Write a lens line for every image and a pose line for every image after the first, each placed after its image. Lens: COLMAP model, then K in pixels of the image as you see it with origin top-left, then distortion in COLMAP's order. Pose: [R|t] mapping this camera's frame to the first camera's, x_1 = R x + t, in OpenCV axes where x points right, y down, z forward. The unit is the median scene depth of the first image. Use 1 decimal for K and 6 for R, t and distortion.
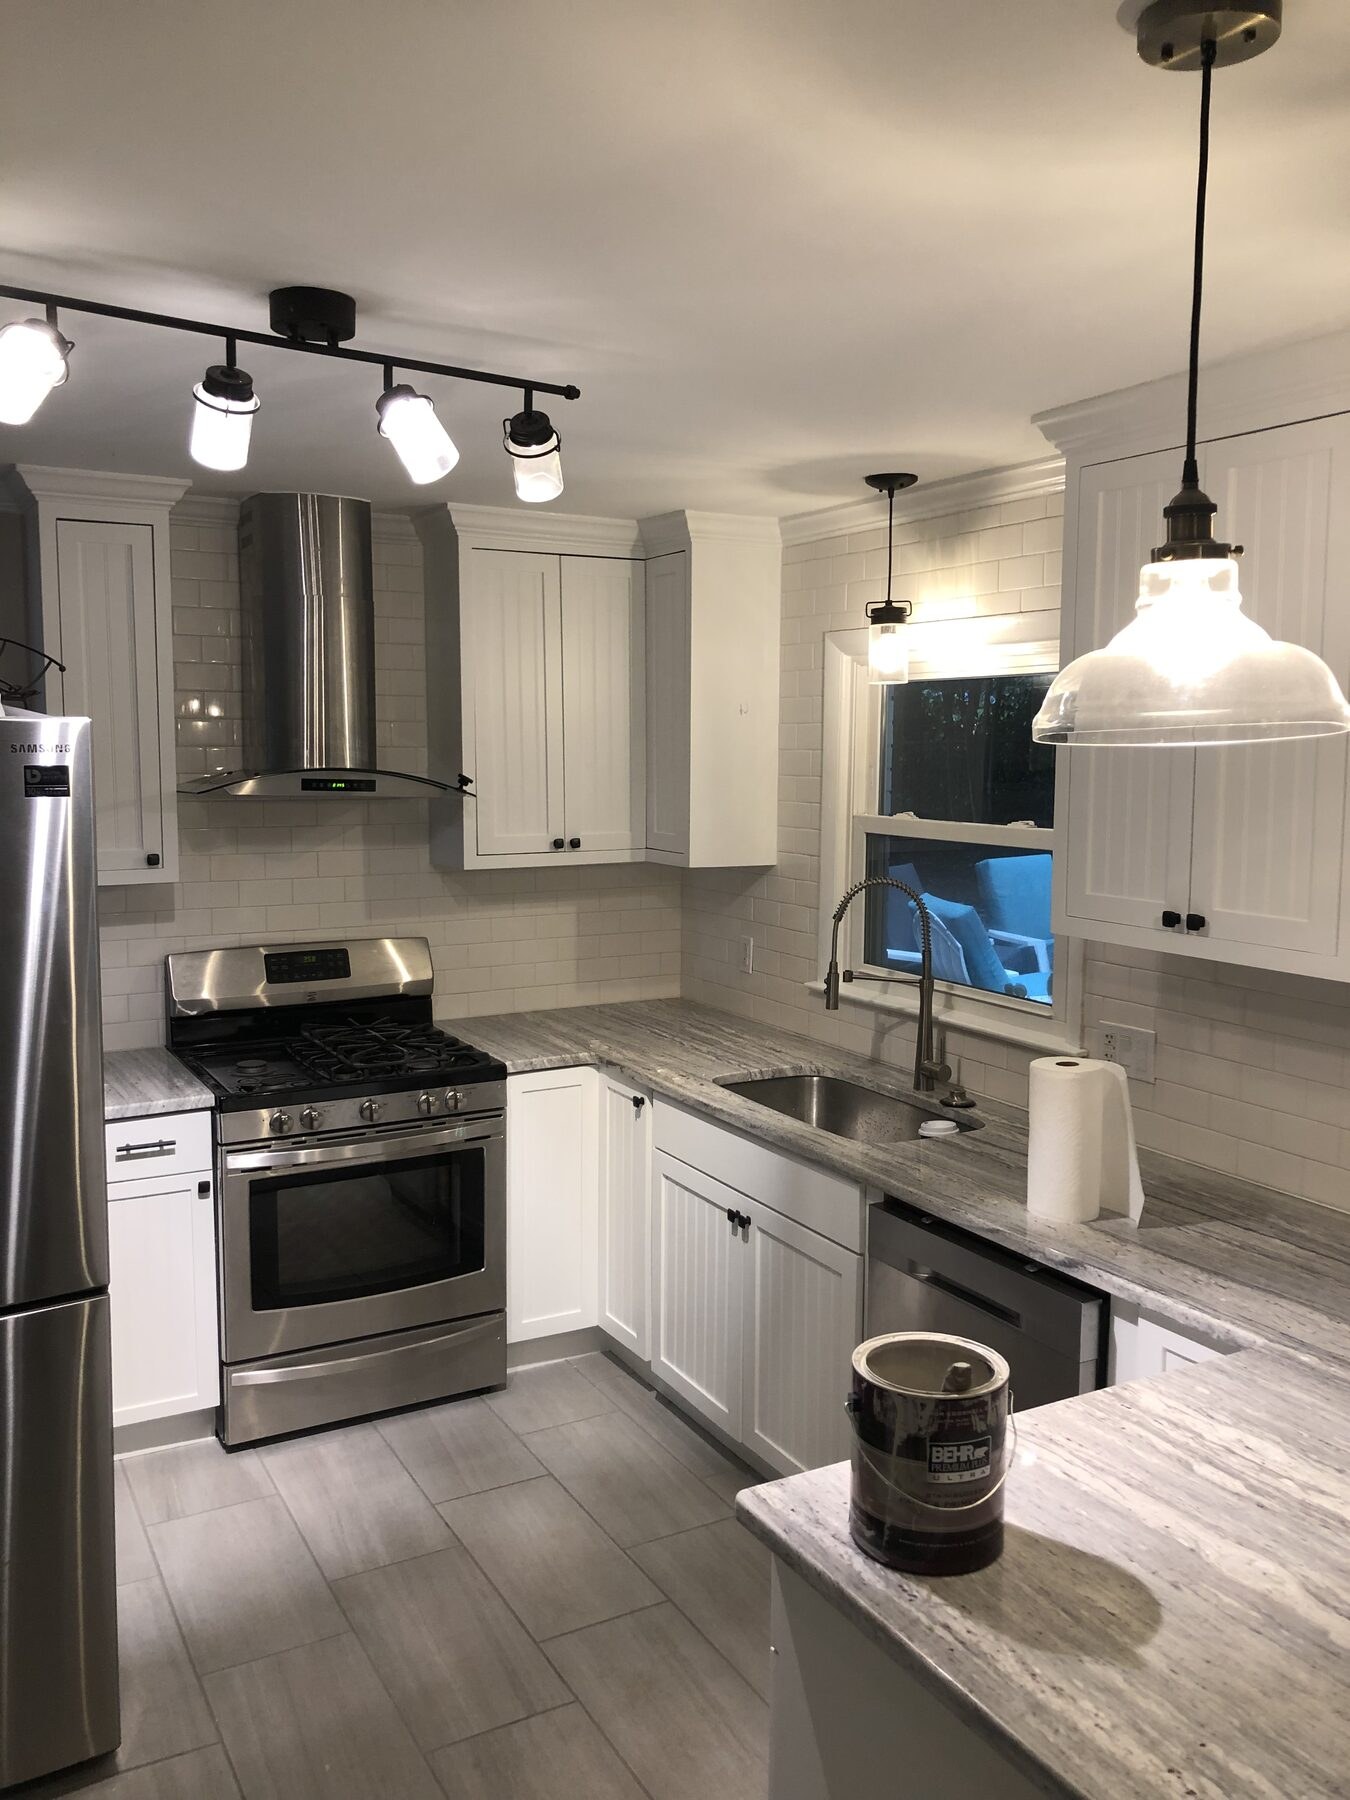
lens RADIAL K [[1456.0, 0, 669.8], [0, 1456.0, 904.7], [0, 0, 1]] dist [0.036667, -0.002705]
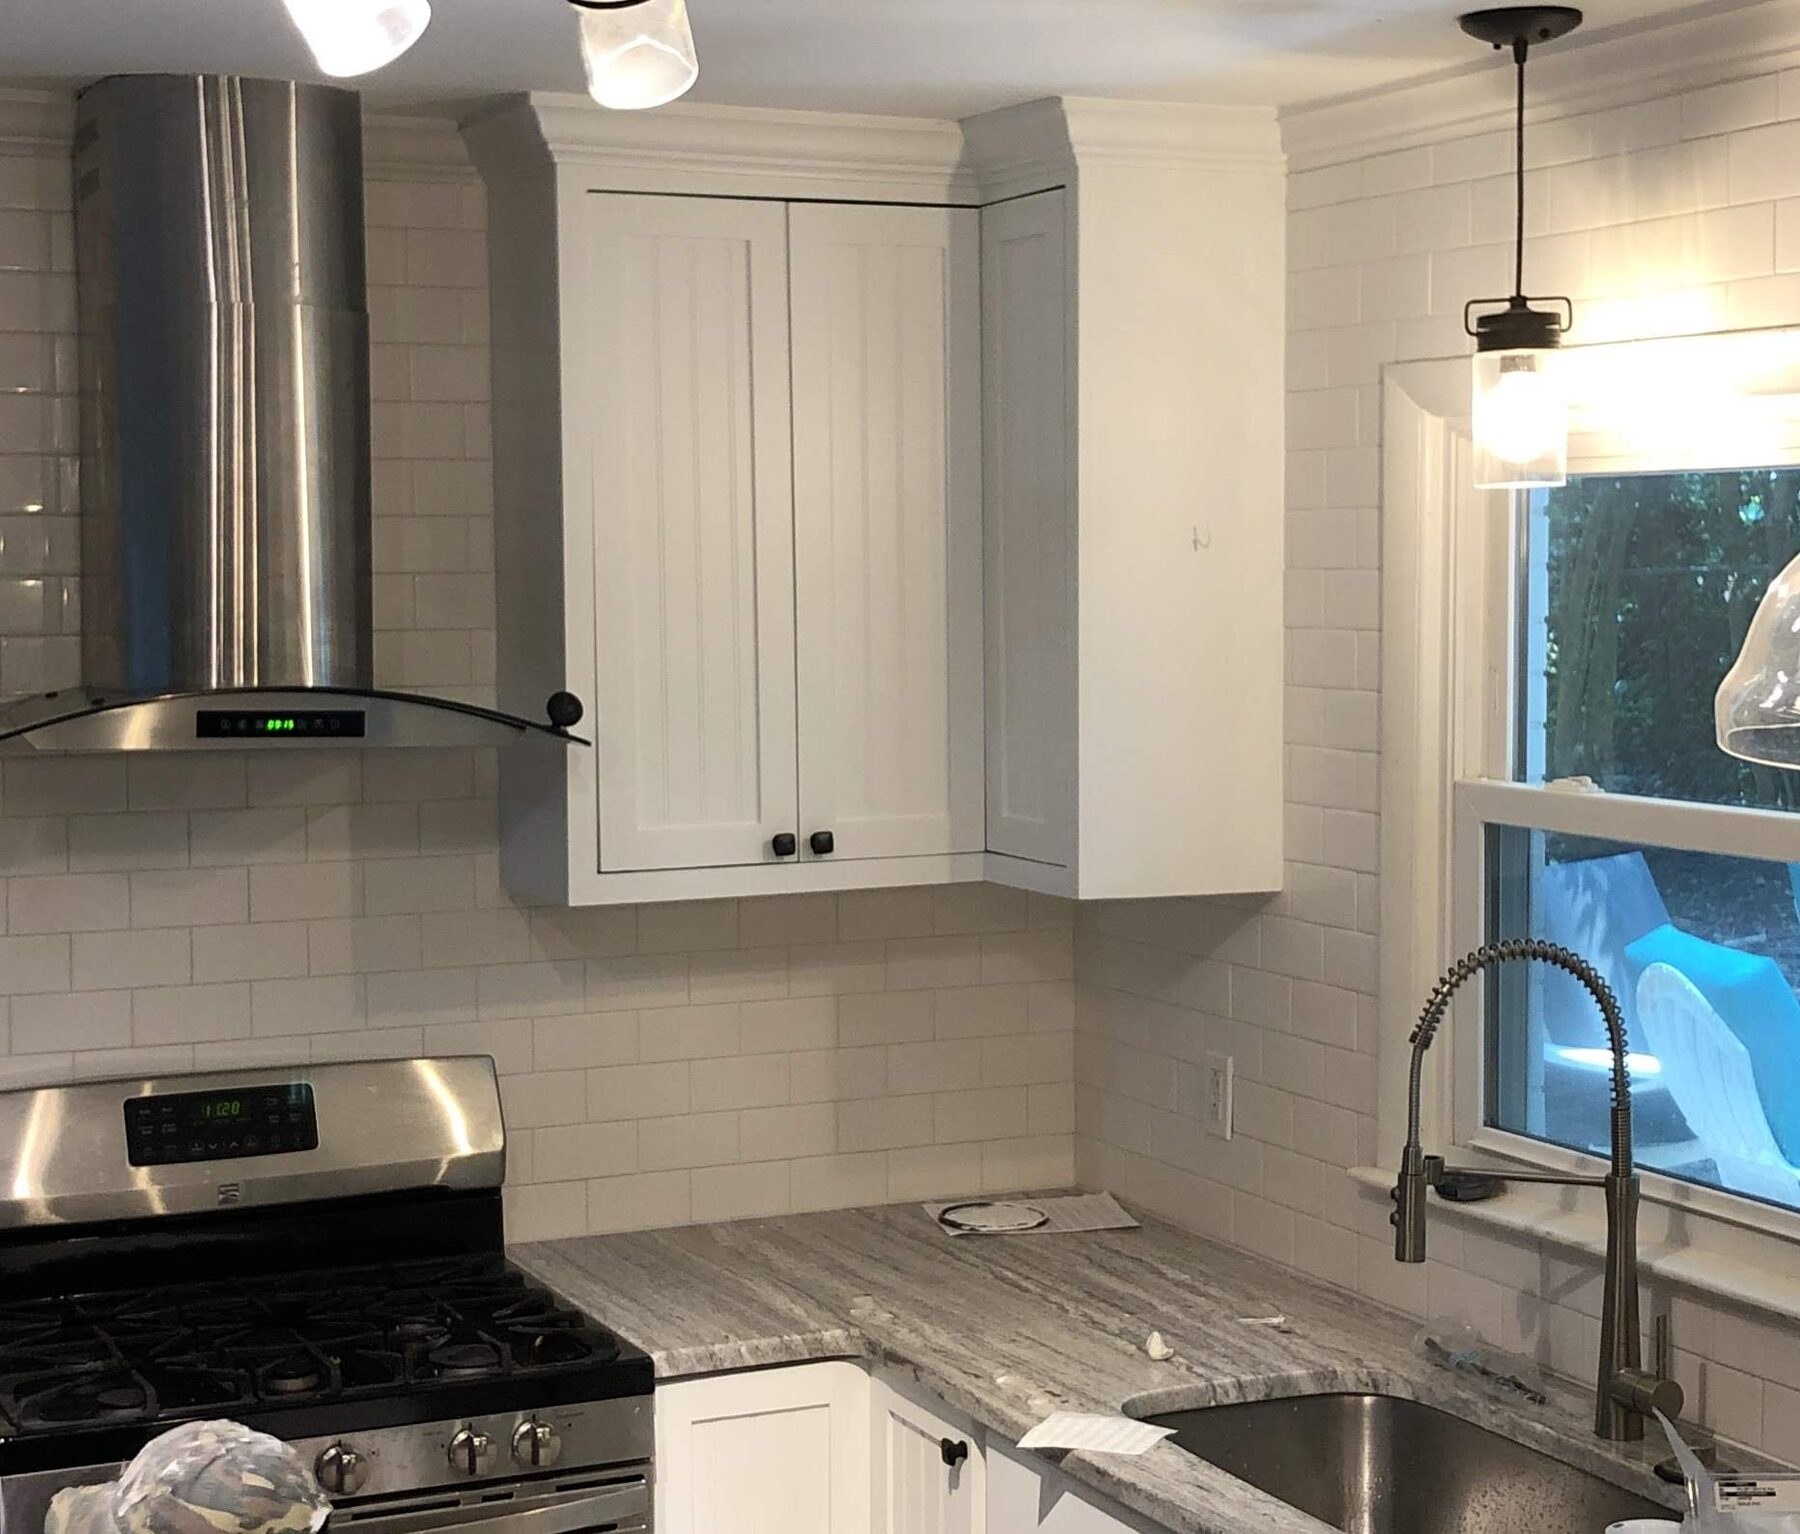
lens RADIAL K [[3149.1, 0, 901.6], [0, 3149.1, 755.8], [0, 0, 1]] dist [0.052563, 0.000000]
pose [[0.997131, -0.005337, -0.075511, 0.036276], [0.001629, 0.998794, -0.049079, -0.025716], [0.075682, 0.048815, 0.995936, 0.058314]]
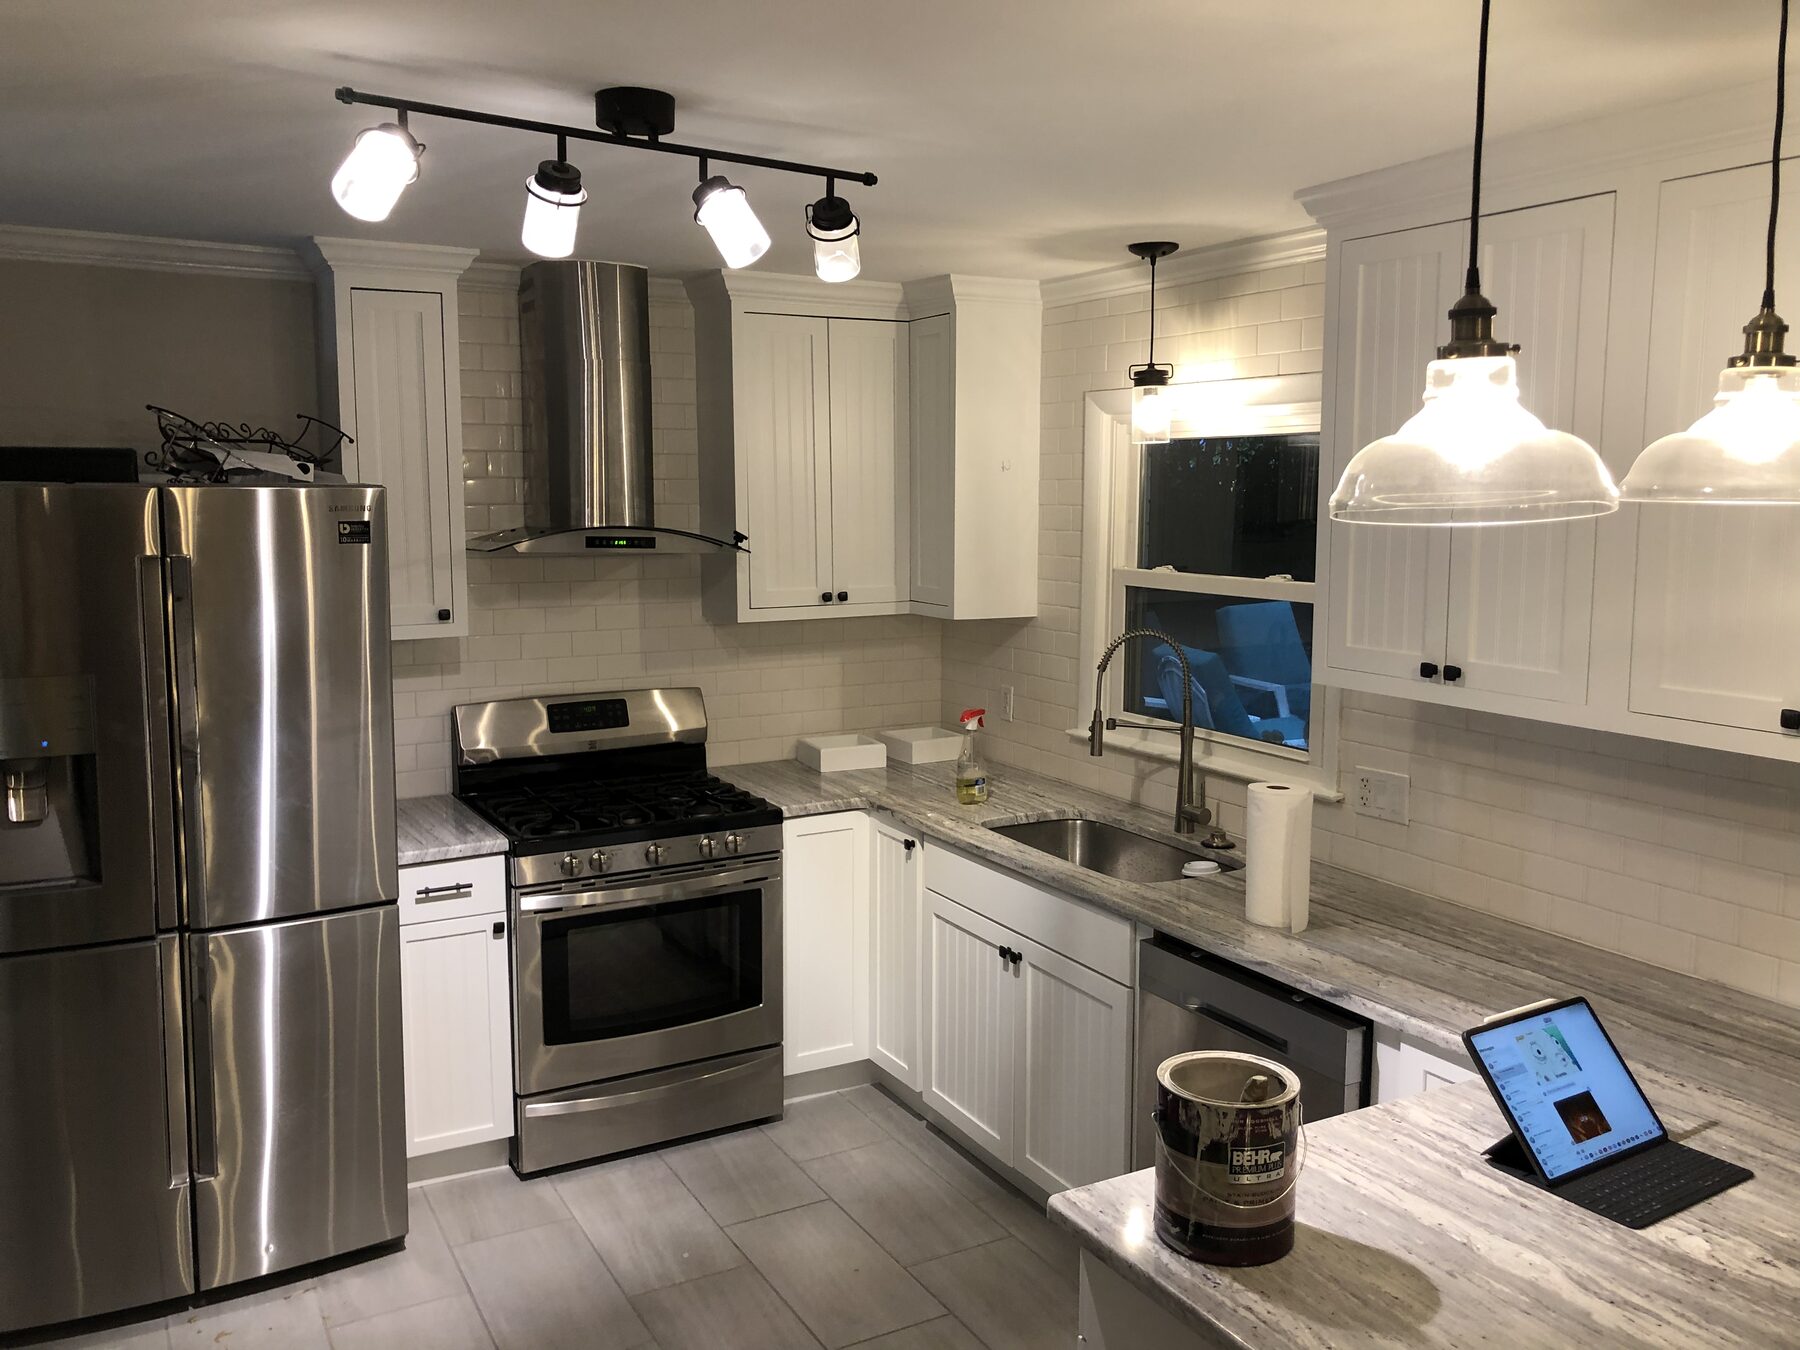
lens RADIAL K [[1455.7, 0, 902.4], [0, 1455.7, 671.7], [0, 0, 1]] dist [0.039509, 0.005407]
pose [[0.999988, -0.004531, 0.002066, -0.029381], [0.004499, 0.999872, 0.015369, -0.004961], [-0.002136, -0.015359, 0.999880, -0.043320]]
